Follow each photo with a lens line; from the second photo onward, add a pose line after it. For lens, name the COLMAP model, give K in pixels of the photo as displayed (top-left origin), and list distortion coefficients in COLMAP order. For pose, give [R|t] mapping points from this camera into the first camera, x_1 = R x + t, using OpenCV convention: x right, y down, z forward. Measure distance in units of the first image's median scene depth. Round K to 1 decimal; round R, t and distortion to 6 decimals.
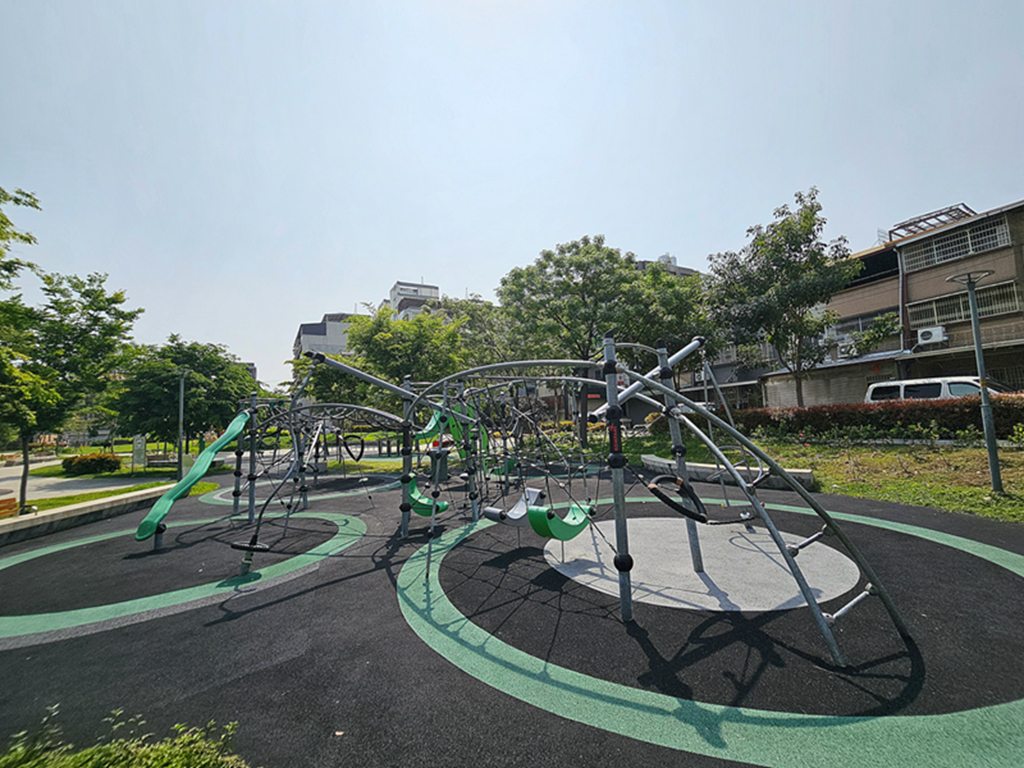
lens RADIAL K [[416.5, 0, 507.8], [0, 416.5, 384.6], [0, 0, 1]] dist [-0.000567, 0.000186]
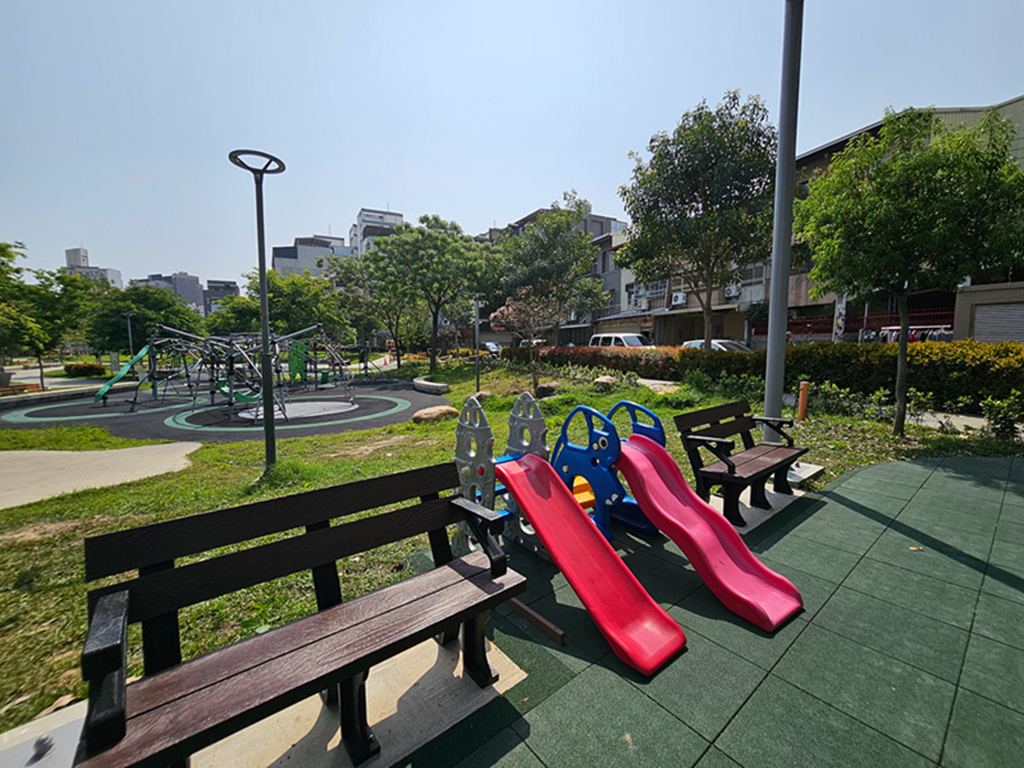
lens RADIAL K [[416.5, 0, 515.4], [0, 416.5, 382.3], [0, 0, 1]] dist [-0.000567, 0.000186]
pose [[0.999428, 0.033142, 0.006675, 0.338154], [-0.033805, 0.982352, 0.183964, -0.058245], [-0.000460, -0.184084, 0.982910, -0.298707]]
